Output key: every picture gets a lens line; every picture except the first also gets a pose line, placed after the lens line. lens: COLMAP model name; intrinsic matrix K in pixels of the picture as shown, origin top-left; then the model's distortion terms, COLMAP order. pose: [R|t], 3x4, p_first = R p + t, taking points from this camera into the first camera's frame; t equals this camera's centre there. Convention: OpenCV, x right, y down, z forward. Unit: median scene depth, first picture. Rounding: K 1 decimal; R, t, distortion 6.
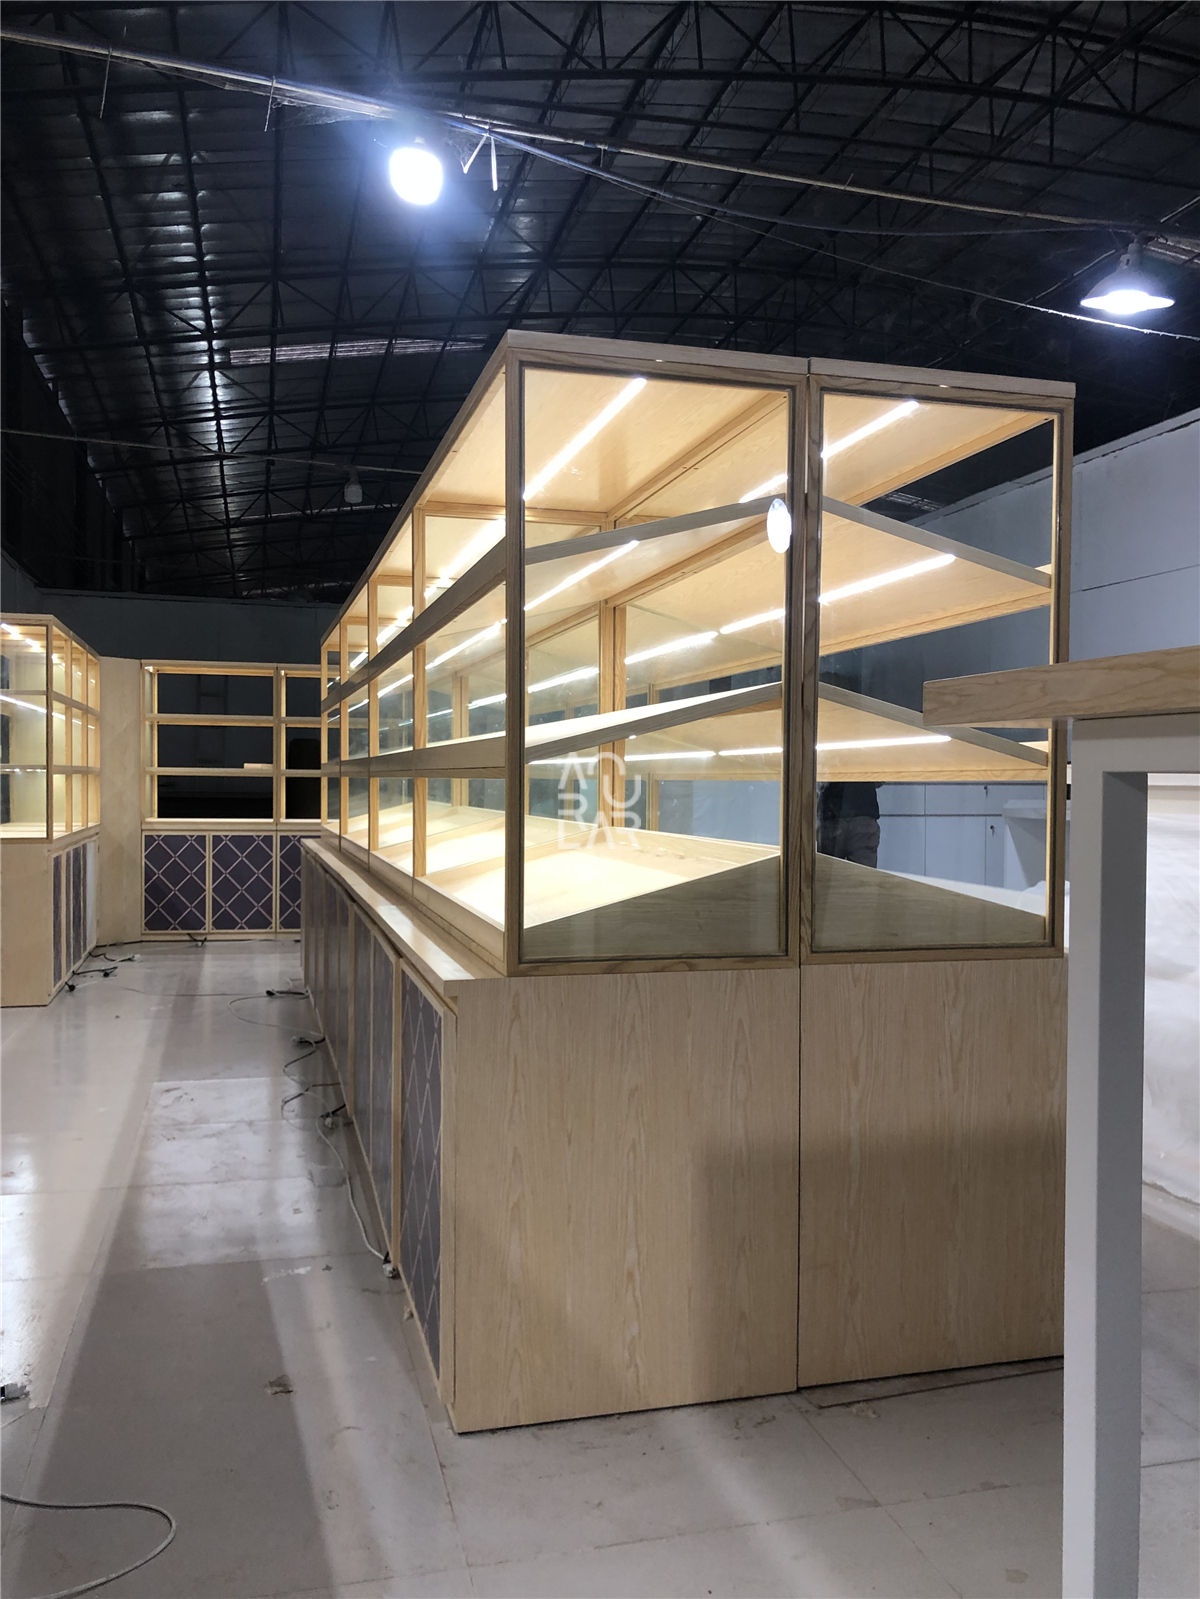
lens RADIAL K [[1366.0, 0, 607.8], [0, 1366.0, 791.8], [0, 0, 1]] dist [0.030953, -0.000919]
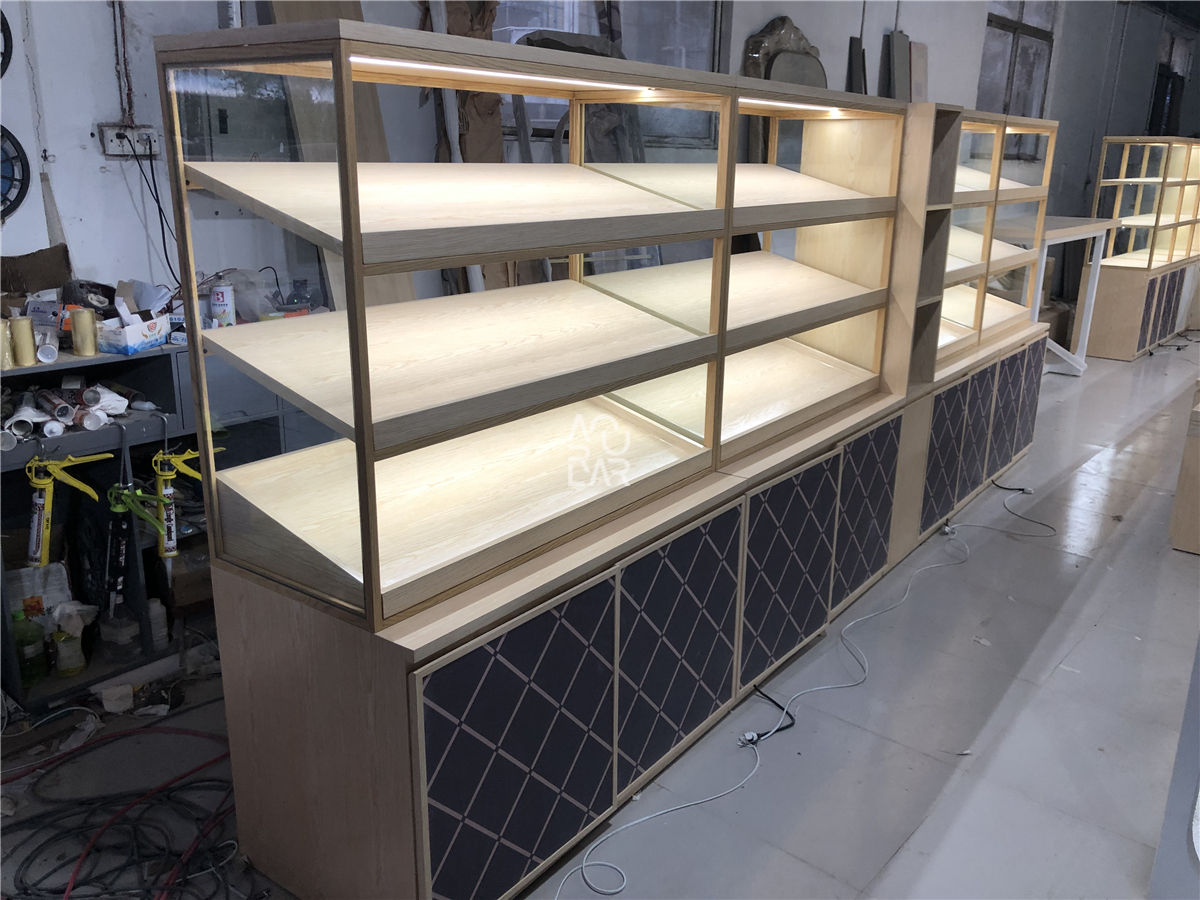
lens RADIAL K [[1025.1, 0, 607.2], [0, 1025.1, 445.0], [0, 0, 1]] dist [0.030953, -0.000919]
pose [[0.587511, 0.223749, -0.777668, 0.203500], [-0.021627, 0.965012, 0.261312, -0.059816], [0.808927, -0.136705, 0.571794, -0.266988]]
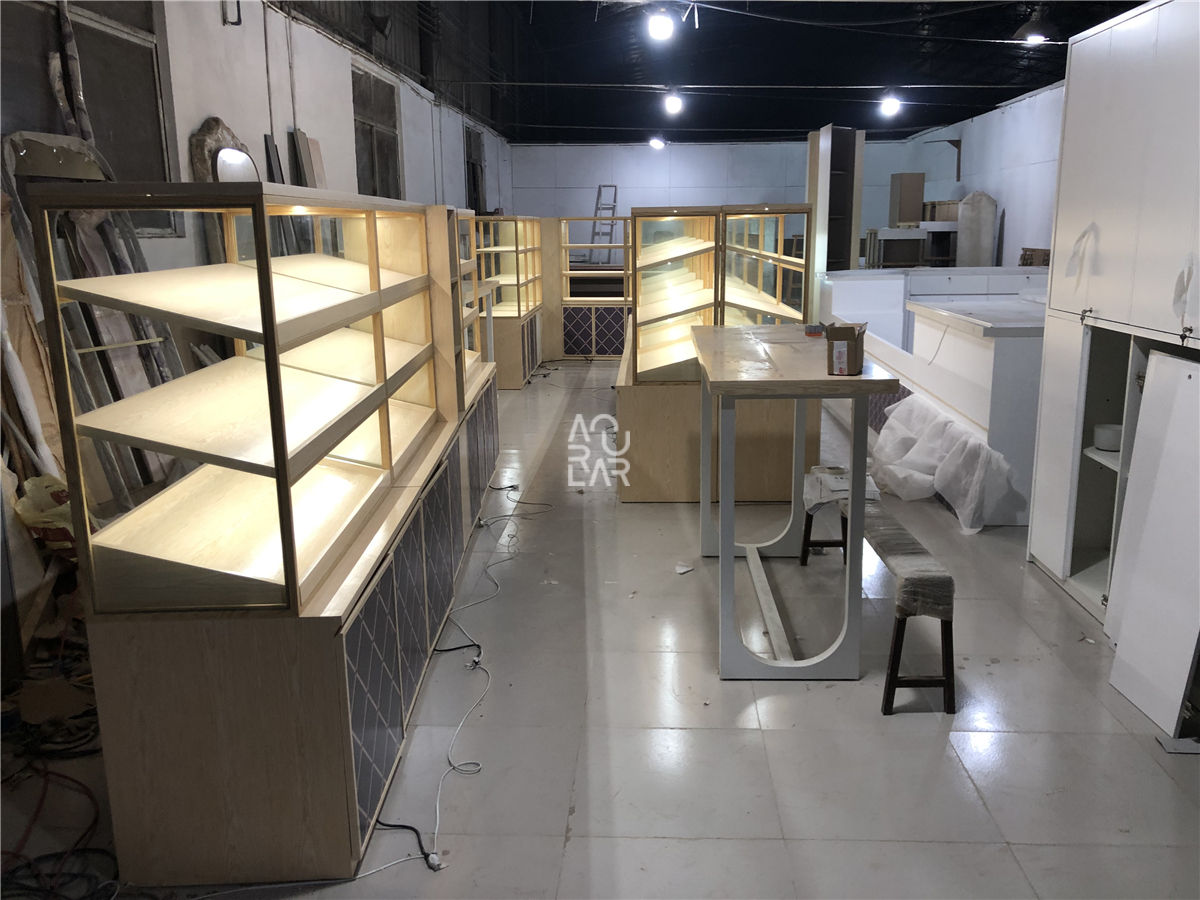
lens RADIAL K [[1025.1, 0, 597.9], [0, 1025.1, 454.1], [0, 0, 1]] dist [0.030953, -0.000919]
pose [[0.951735, 0.046233, -0.303420, 0.182040], [0.018334, 0.978260, 0.206569, -0.068994], [0.306374, -0.202161, 0.930197, -0.440109]]
